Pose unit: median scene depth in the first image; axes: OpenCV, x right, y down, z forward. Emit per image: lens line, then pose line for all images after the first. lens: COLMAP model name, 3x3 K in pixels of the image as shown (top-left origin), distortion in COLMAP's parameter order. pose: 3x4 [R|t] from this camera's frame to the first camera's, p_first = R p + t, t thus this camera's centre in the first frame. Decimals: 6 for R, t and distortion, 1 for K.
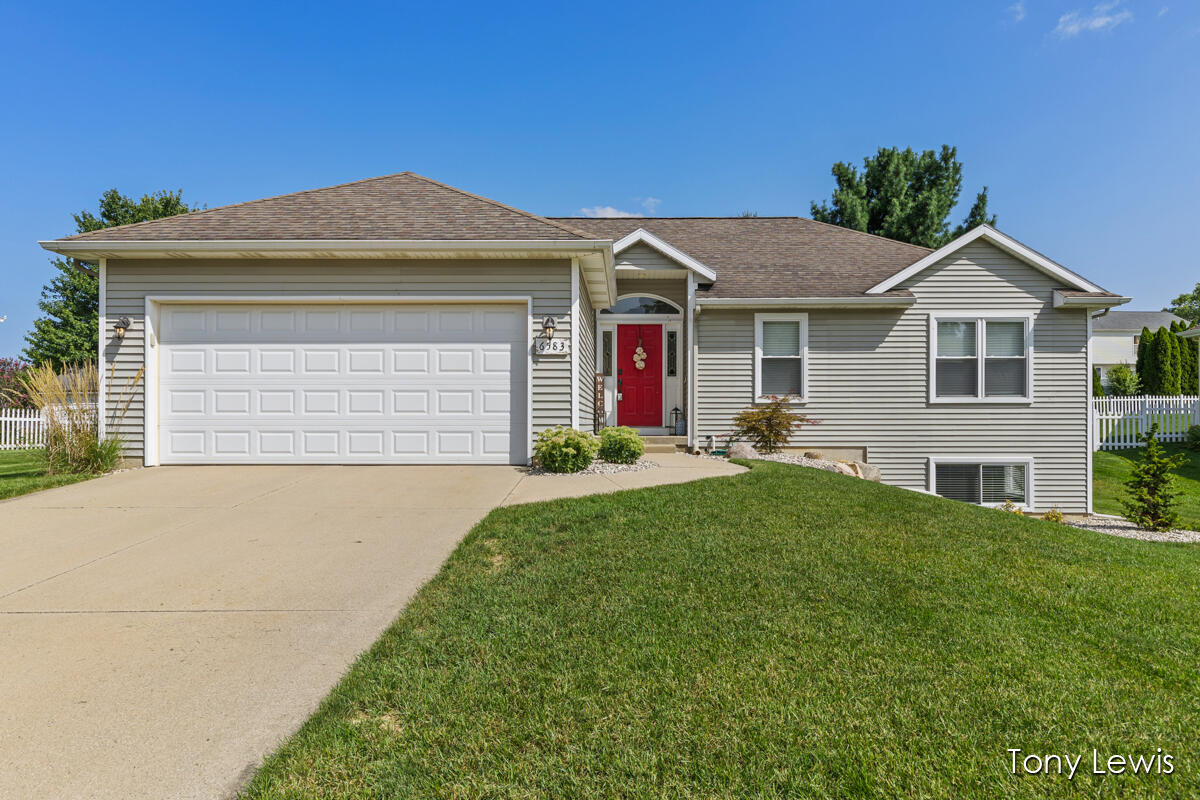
lens RADIAL K [[763.2, 0, 599.9], [0, 763.2, 416.1], [0, 0, 1]] dist [-0.000243, 0.000288]
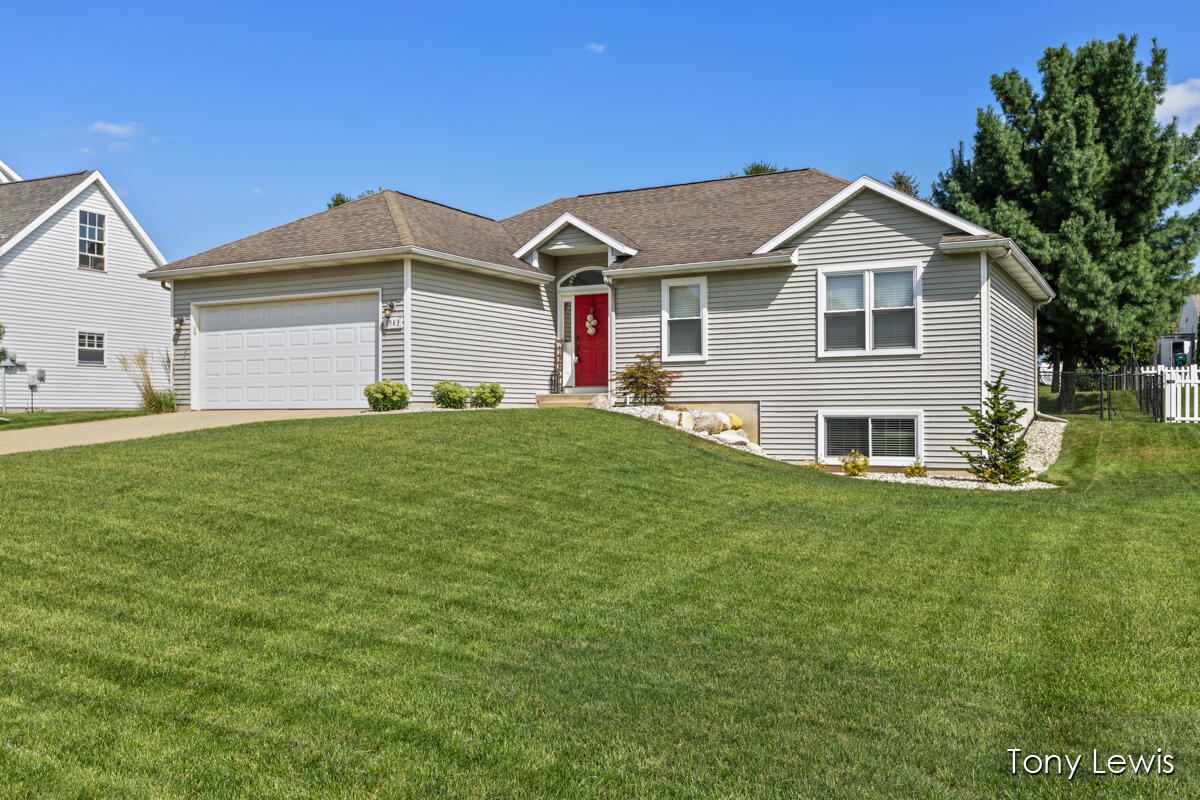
lens RADIAL K [[1033.5, 0, 600.0], [0, 1033.5, 400.0], [0, 0, 1]] dist [0.001893, -0.002909]
pose [[0.882336, -0.009468, -0.470524, 0.821096], [0.008502, 0.999955, -0.004178, 0.042949], [0.470542, -0.000314, 0.882377, -0.346241]]
